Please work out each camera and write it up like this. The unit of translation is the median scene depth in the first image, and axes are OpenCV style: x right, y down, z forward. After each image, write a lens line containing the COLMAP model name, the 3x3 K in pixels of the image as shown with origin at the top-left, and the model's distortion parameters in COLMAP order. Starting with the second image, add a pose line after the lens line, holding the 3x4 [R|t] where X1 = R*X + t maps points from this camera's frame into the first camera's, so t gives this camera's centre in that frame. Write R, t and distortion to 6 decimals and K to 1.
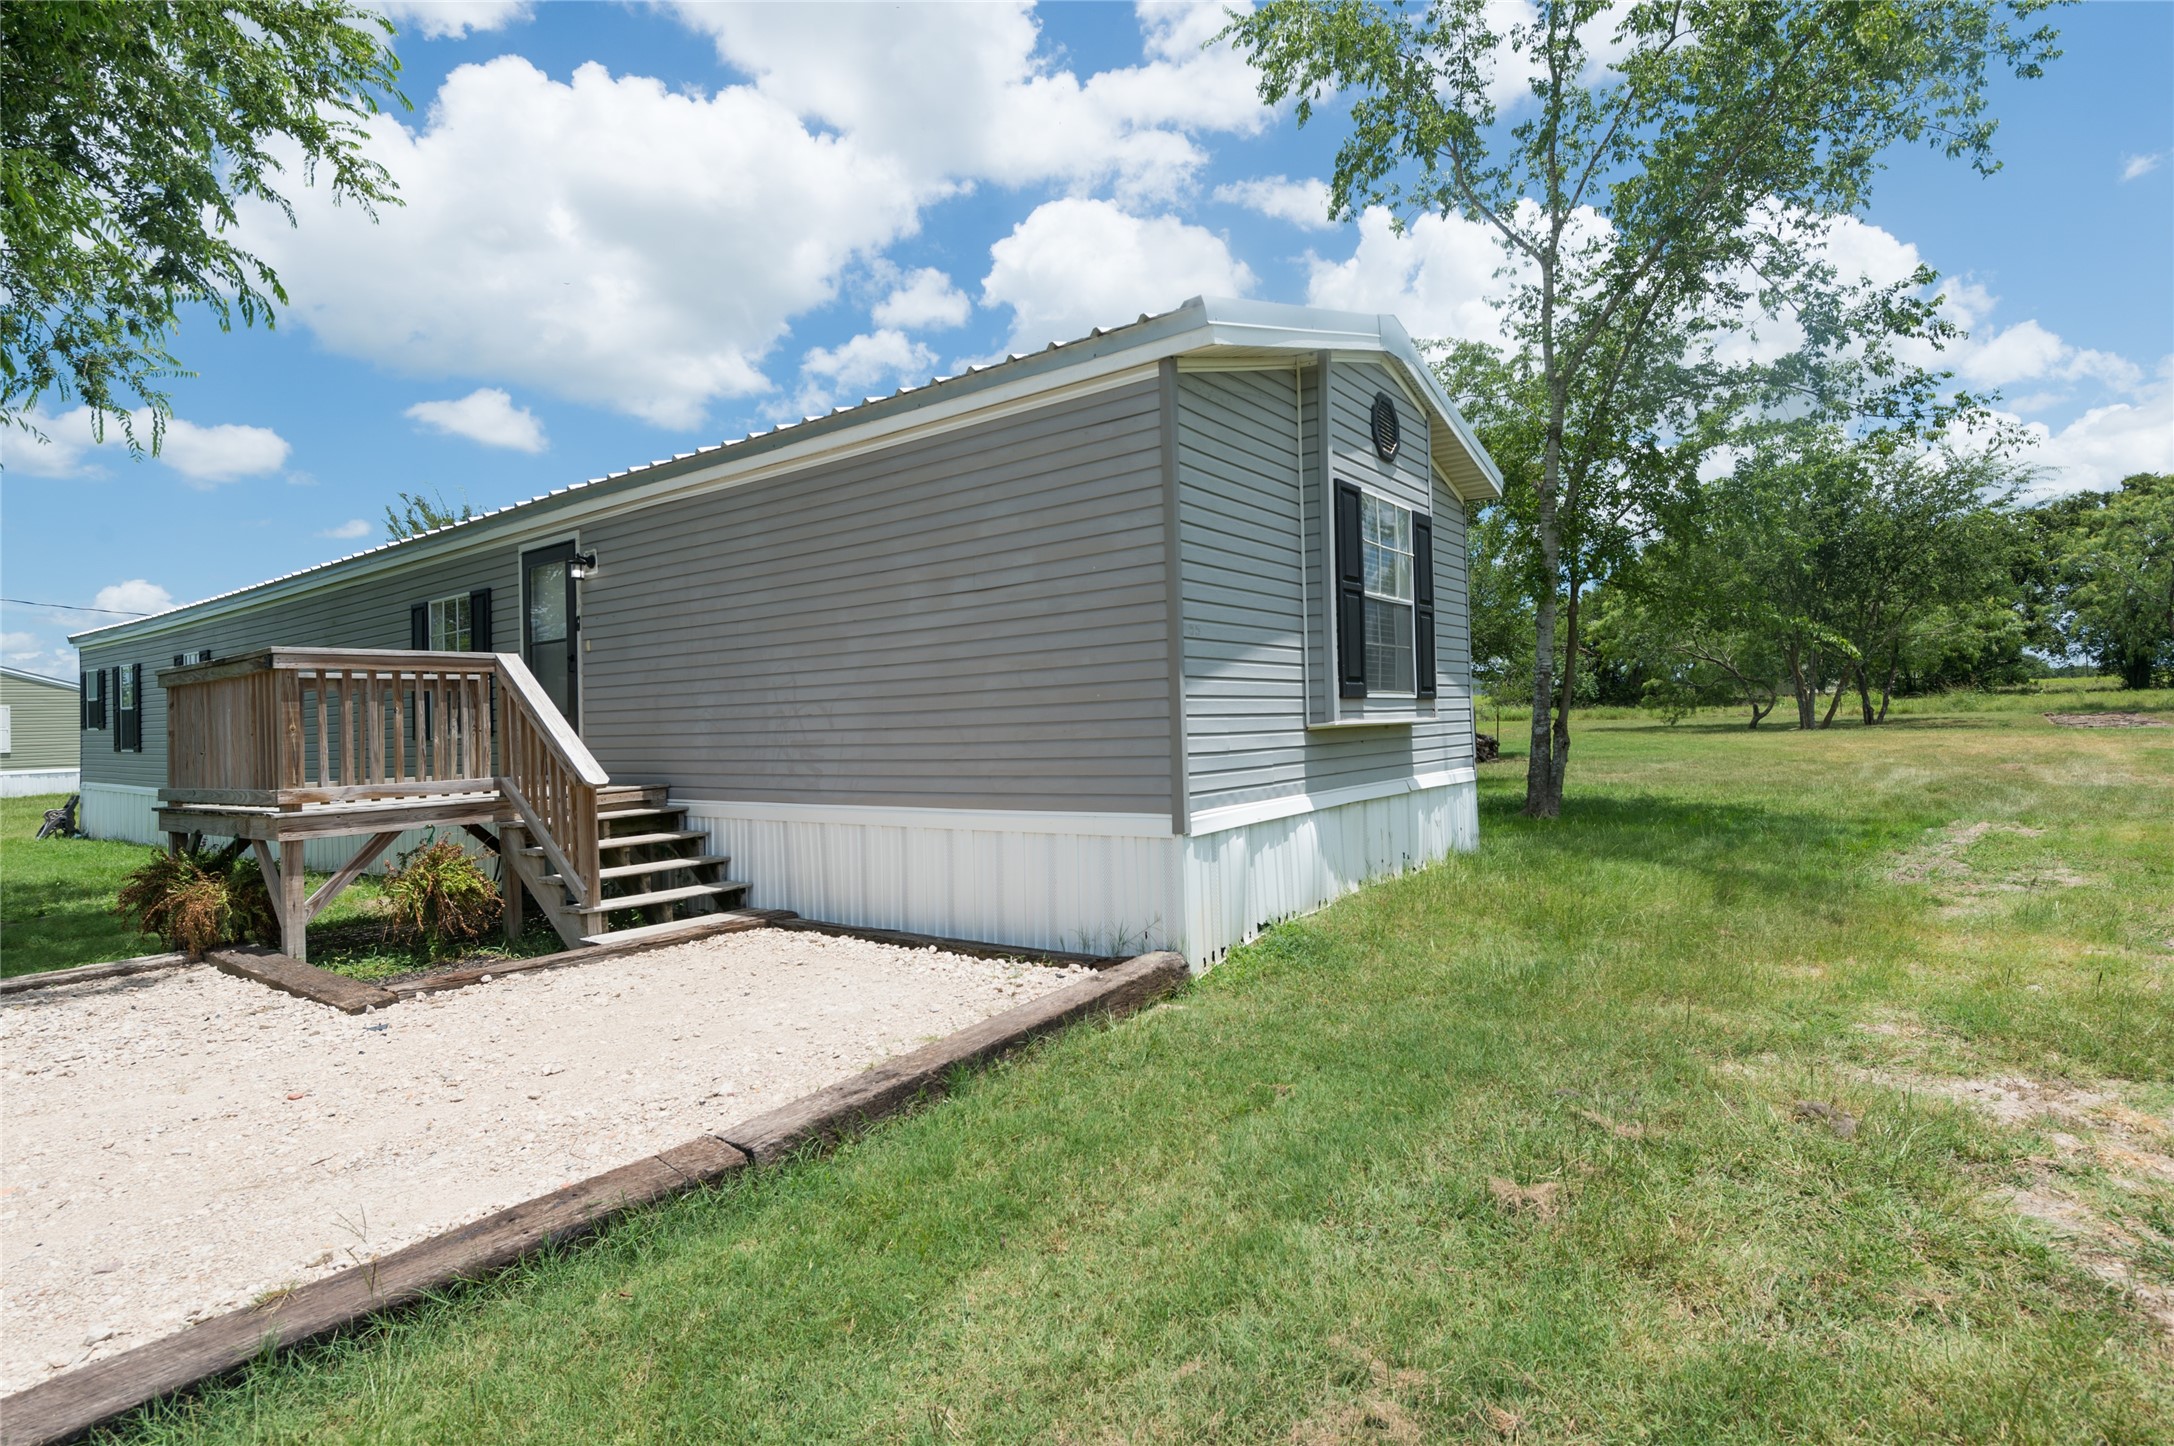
lens RADIAL K [[1032.7, 0, 1087.0], [0, 1032.7, 723.0], [0, 0, 1]] dist [0.027844, -0.012162]
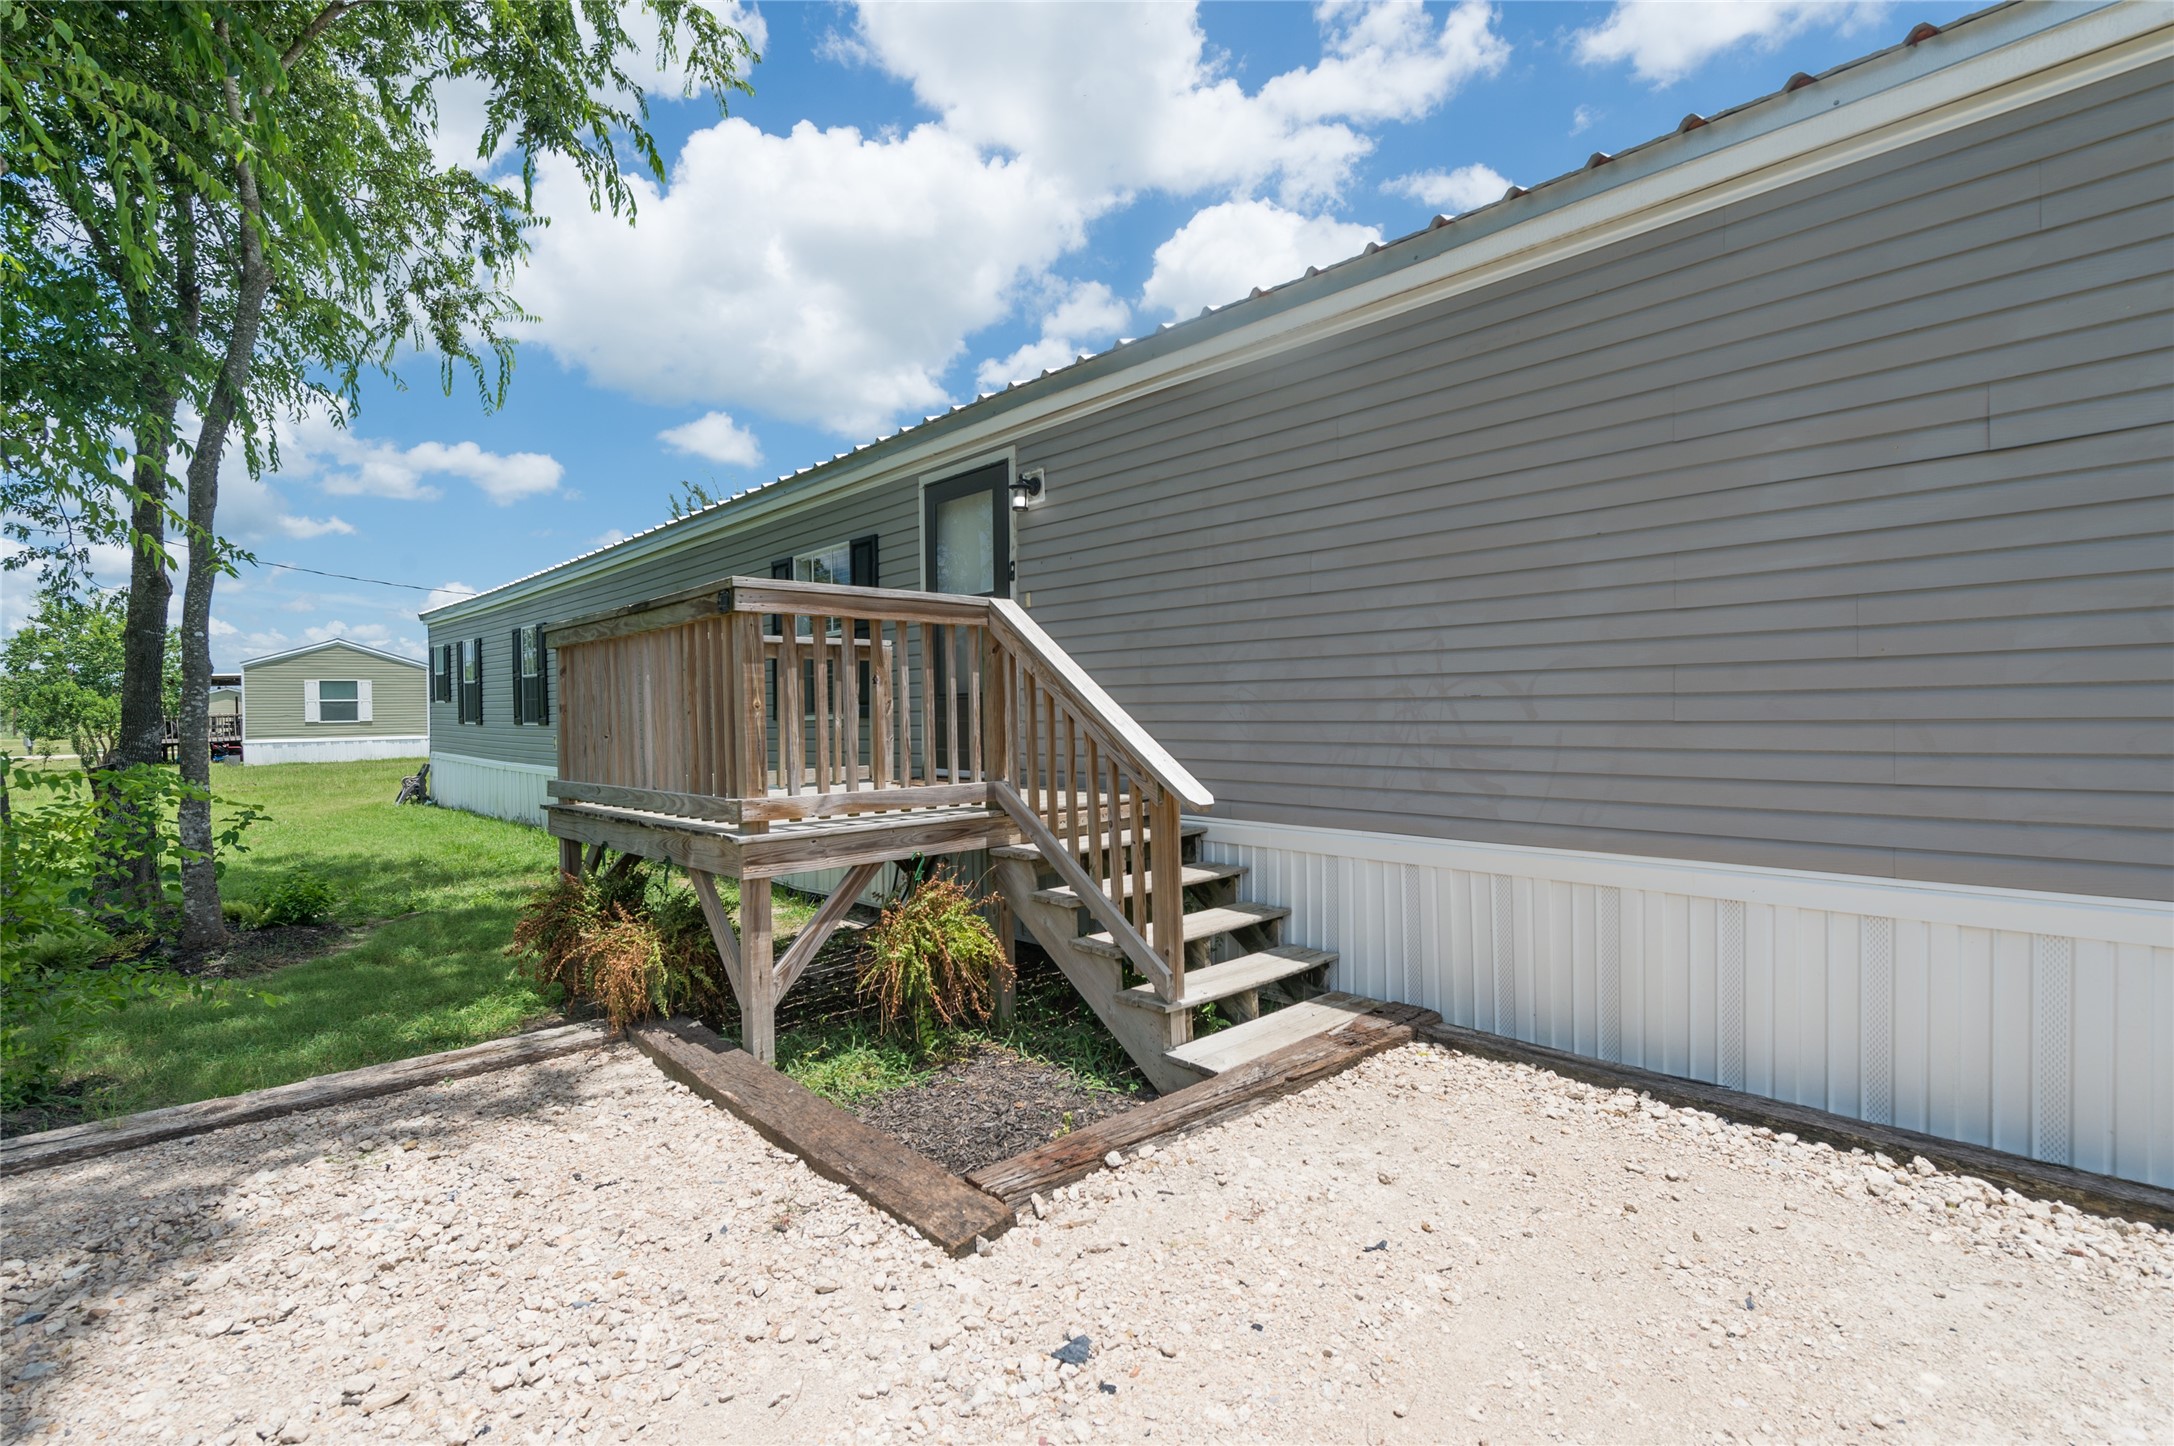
lens RADIAL K [[1030.0, 0, 1084.6], [0, 1030.0, 749.9], [0, 0, 1]] dist [0.015837, -0.000317]
pose [[0.980702, 0.024566, -0.193959, -0.358829], [-0.016995, 0.999031, 0.040601, 0.003052], [0.194769, -0.036521, 0.980169, 0.338989]]
